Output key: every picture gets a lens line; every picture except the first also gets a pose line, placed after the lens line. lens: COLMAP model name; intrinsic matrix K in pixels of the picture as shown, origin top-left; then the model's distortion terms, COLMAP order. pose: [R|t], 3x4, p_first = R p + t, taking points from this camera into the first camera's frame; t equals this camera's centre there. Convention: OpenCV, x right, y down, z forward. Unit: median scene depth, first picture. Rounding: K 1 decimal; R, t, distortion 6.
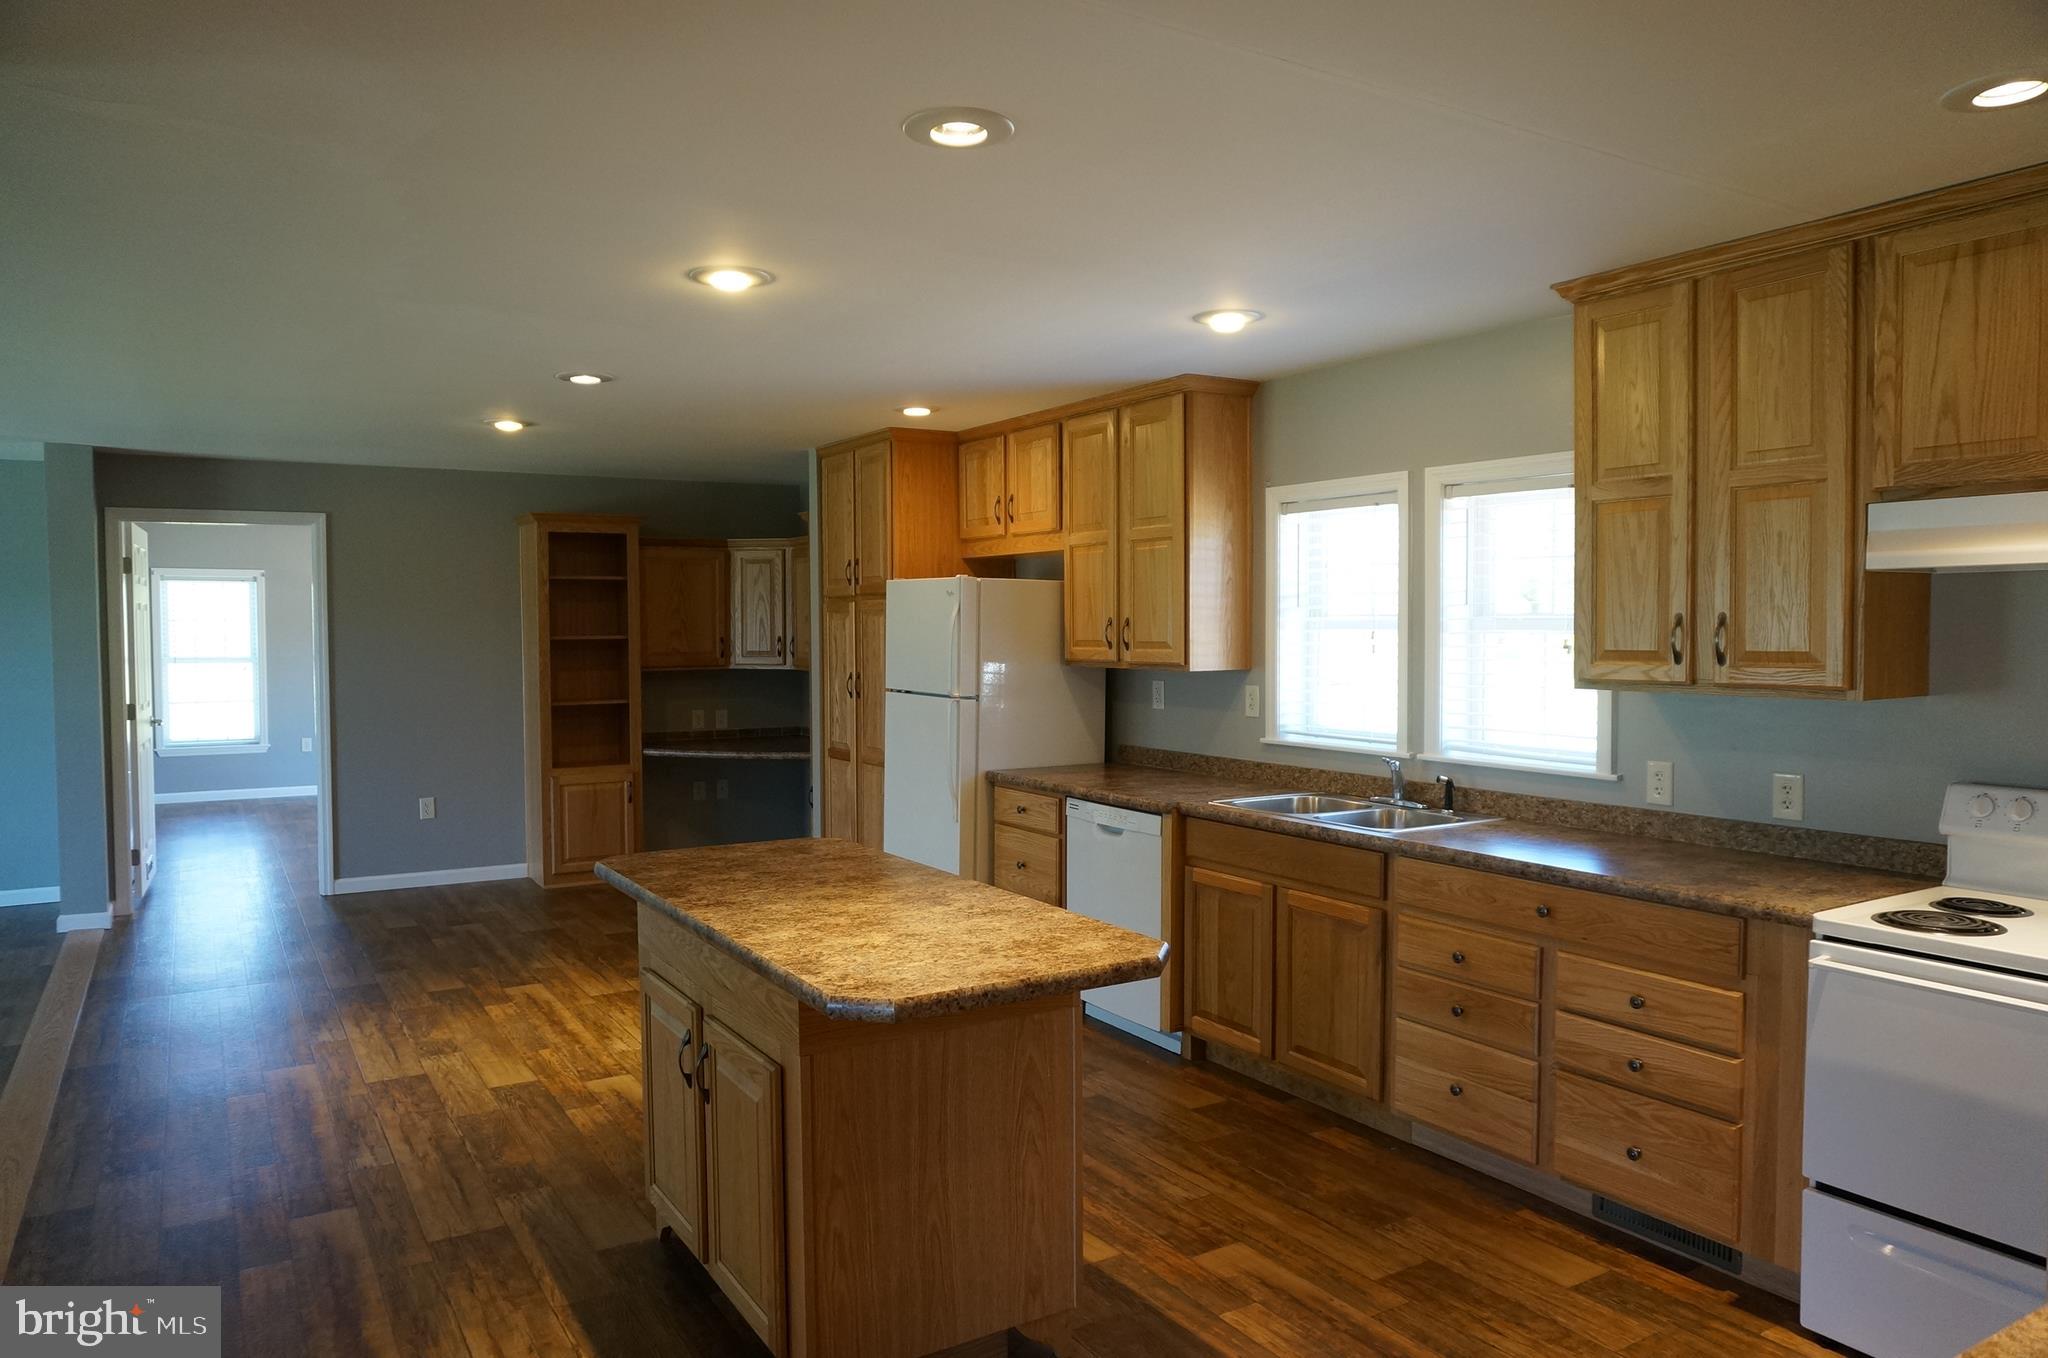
lens RADIAL K [[1363.3, 0, 1027.7], [0, 1363.3, 682.7], [0, 0, 1]] dist [-0.046152, 0.031546]
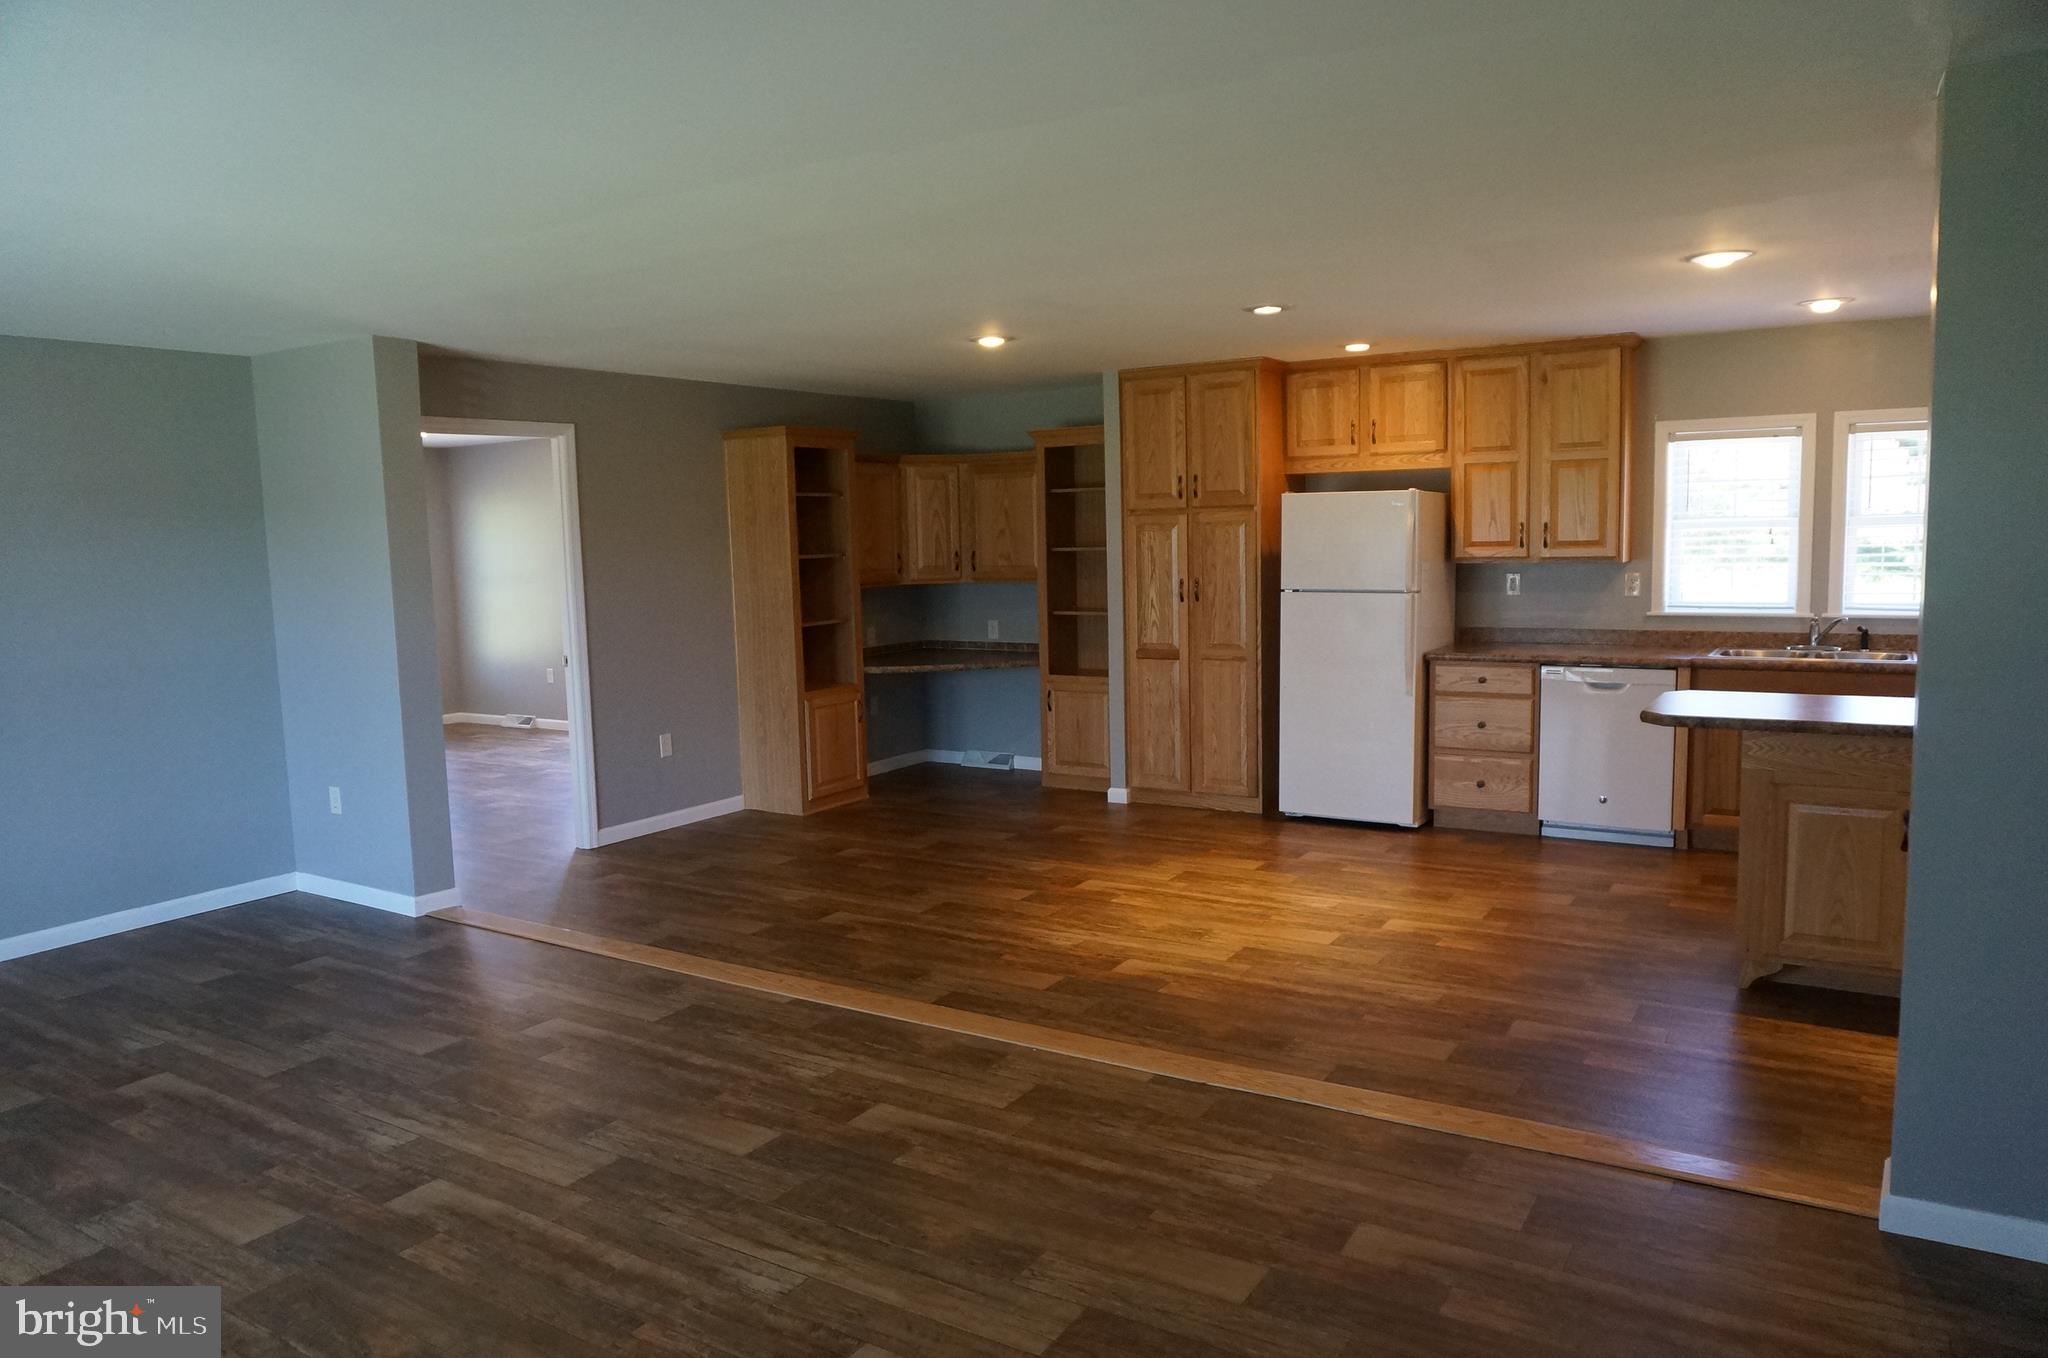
lens RADIAL K [[1363.3, 0, 1036.7], [0, 1363.3, 660.1], [0, 0, 1]] dist [-0.046152, 0.031546]
pose [[0.897096, -0.060704, 0.437645, -0.956999], [0.041056, 0.997684, 0.054227, -0.008444], [-0.439923, -0.030679, 0.897511, 0.081604]]
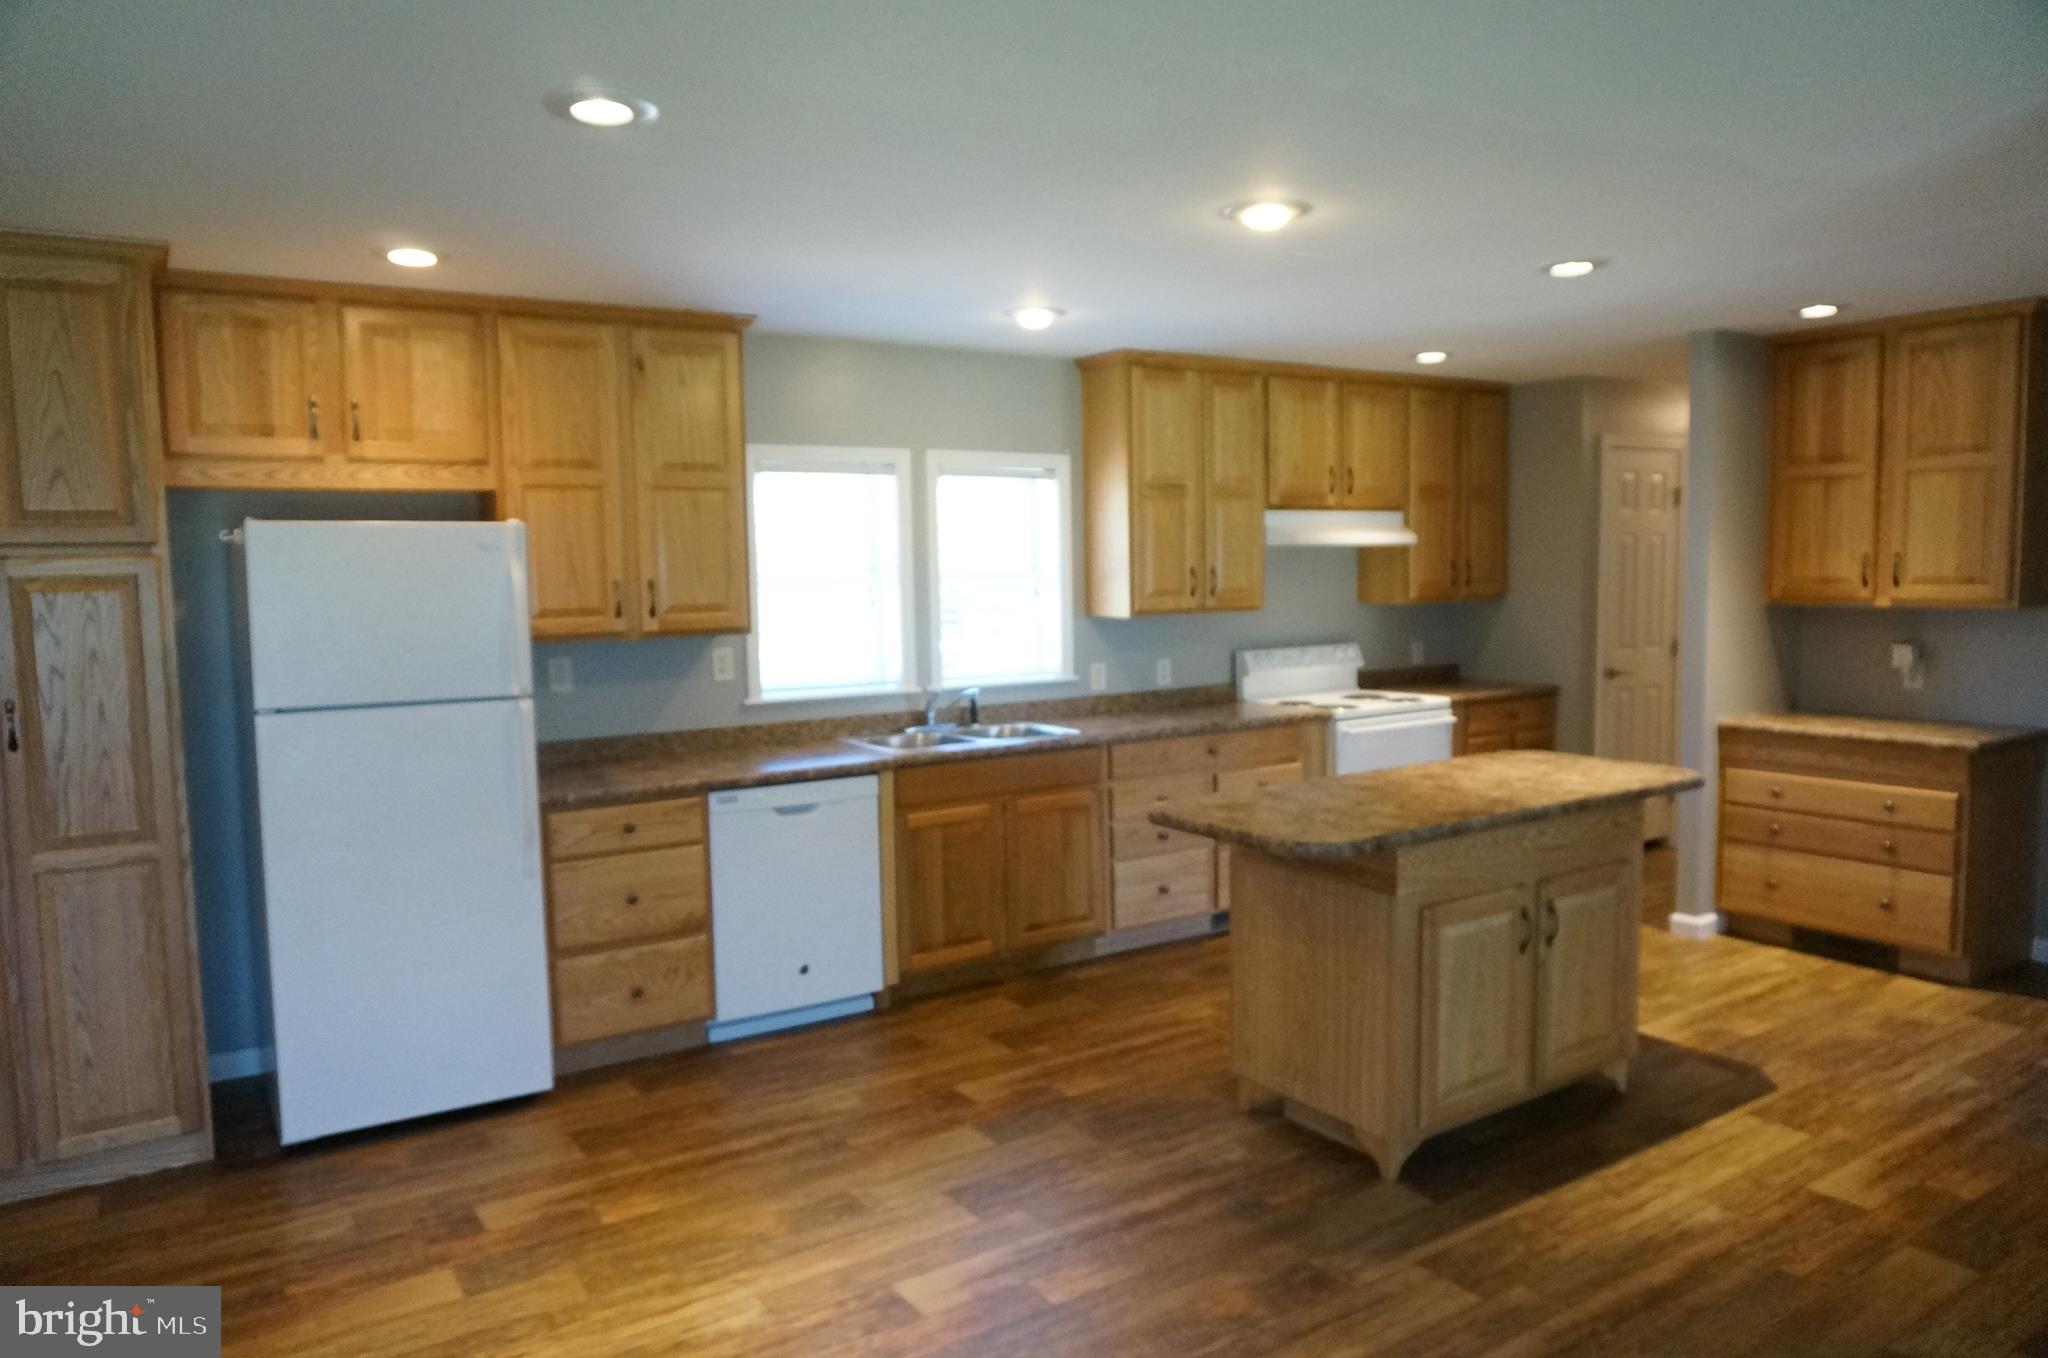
lens RADIAL K [[1363.3, 0, 1024.3], [0, 1363.3, 675.5], [0, 0, 1]] dist [-0.046152, 0.031546]
pose [[-0.021982, -0.078978, 0.996634, -0.820991], [0.062747, 0.994801, 0.080217, -0.043659], [-0.997787, 0.064299, -0.016912, 0.832313]]
